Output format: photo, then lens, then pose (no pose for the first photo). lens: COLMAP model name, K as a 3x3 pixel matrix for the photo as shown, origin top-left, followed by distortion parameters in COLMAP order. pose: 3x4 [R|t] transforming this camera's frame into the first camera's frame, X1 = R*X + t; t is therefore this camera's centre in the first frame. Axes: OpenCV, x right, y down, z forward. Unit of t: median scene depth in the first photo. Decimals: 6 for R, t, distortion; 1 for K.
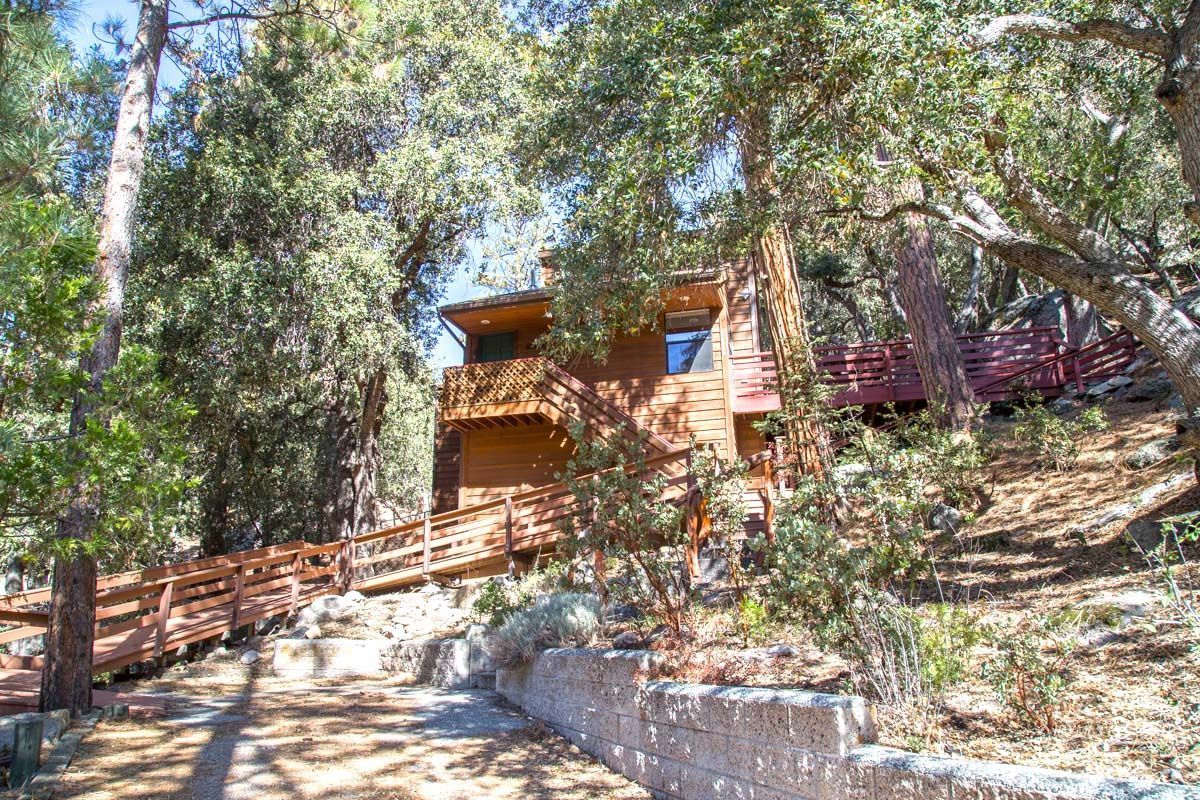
lens RADIAL K [[821.2, 0, 606.4], [0, 821.2, 408.1], [0, 0, 1]] dist [-0.129309, 0.075443]
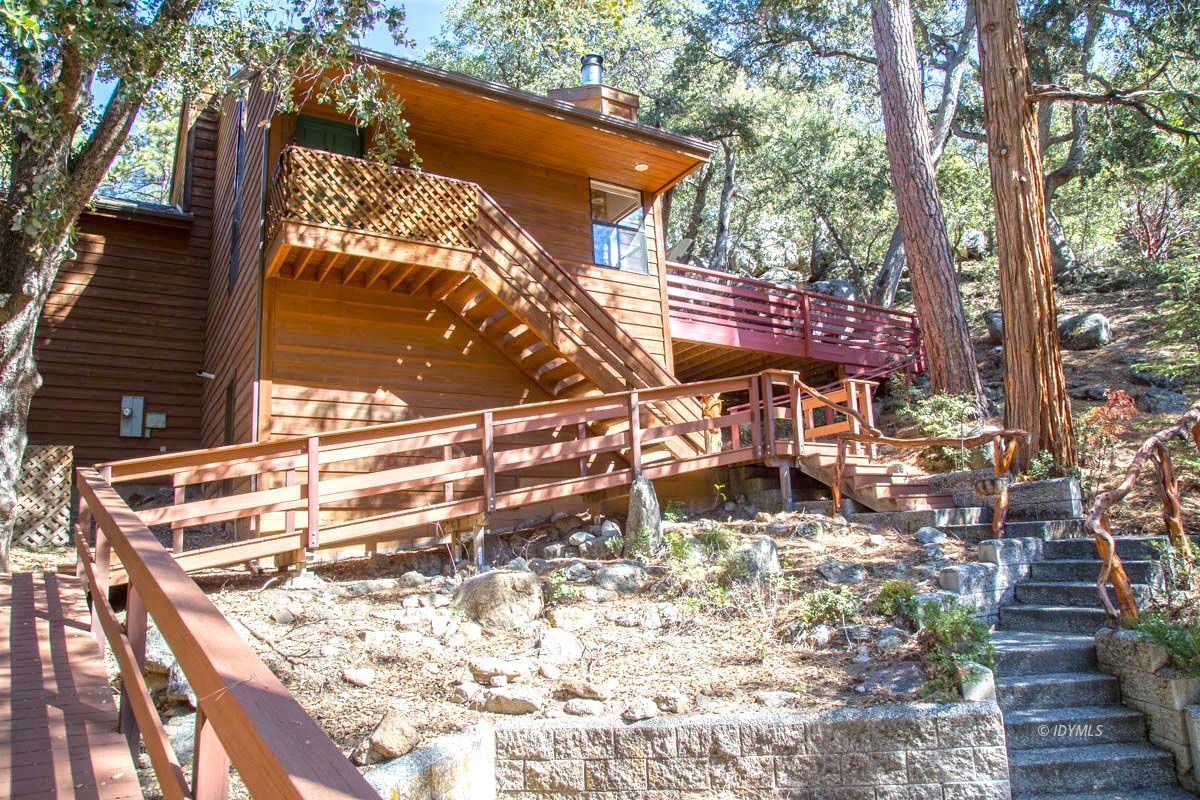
lens RADIAL K [[821.2, 0, 606.4], [0, 821.2, 408.1], [0, 0, 1]] dist [-0.129309, 0.075443]
pose [[0.680521, 0.124714, 0.722037, -0.413701], [-0.160077, 0.986910, -0.019592, 0.093678], [-0.715029, -0.102249, 0.691577, 0.505843]]
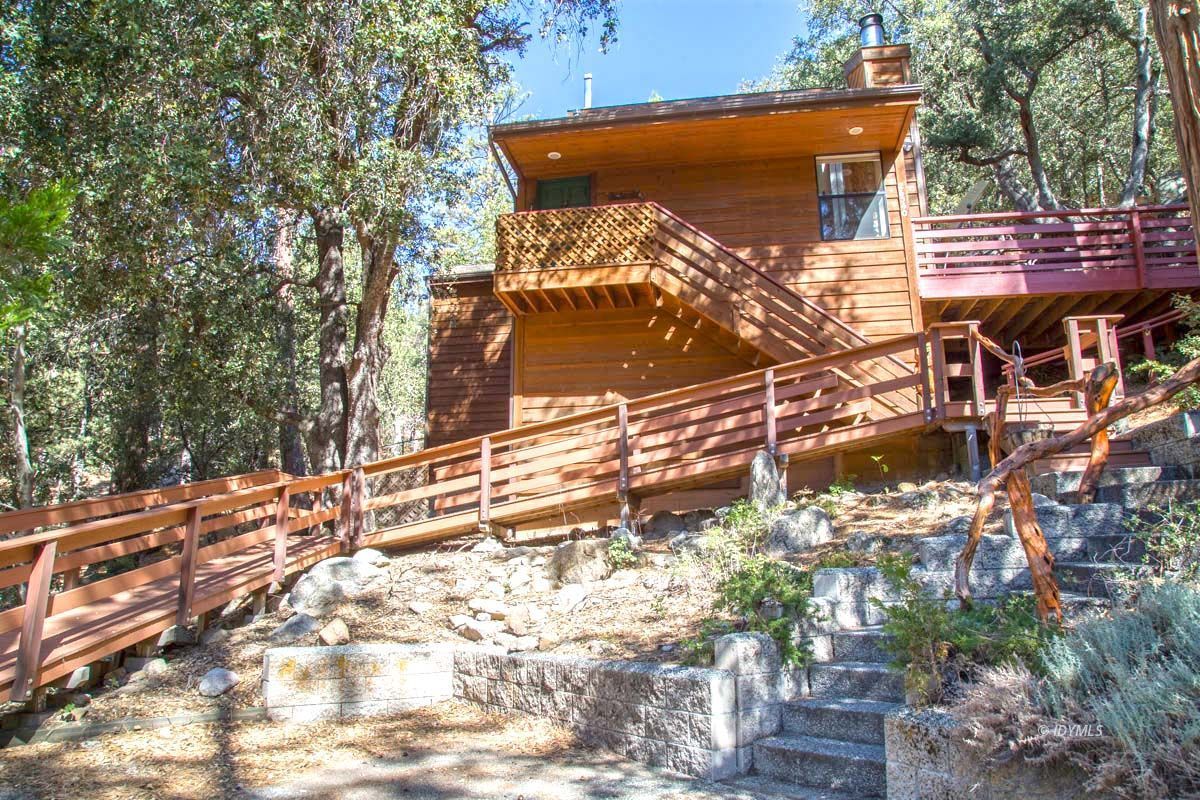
lens RADIAL K [[821.2, 0, 606.4], [0, 821.2, 408.1], [0, 0, 1]] dist [-0.129309, 0.075443]
pose [[0.995421, 0.027036, 0.091682, -0.170573], [-0.032962, 0.997422, 0.063747, 0.064105], [-0.089722, -0.066477, 0.993746, 0.328078]]
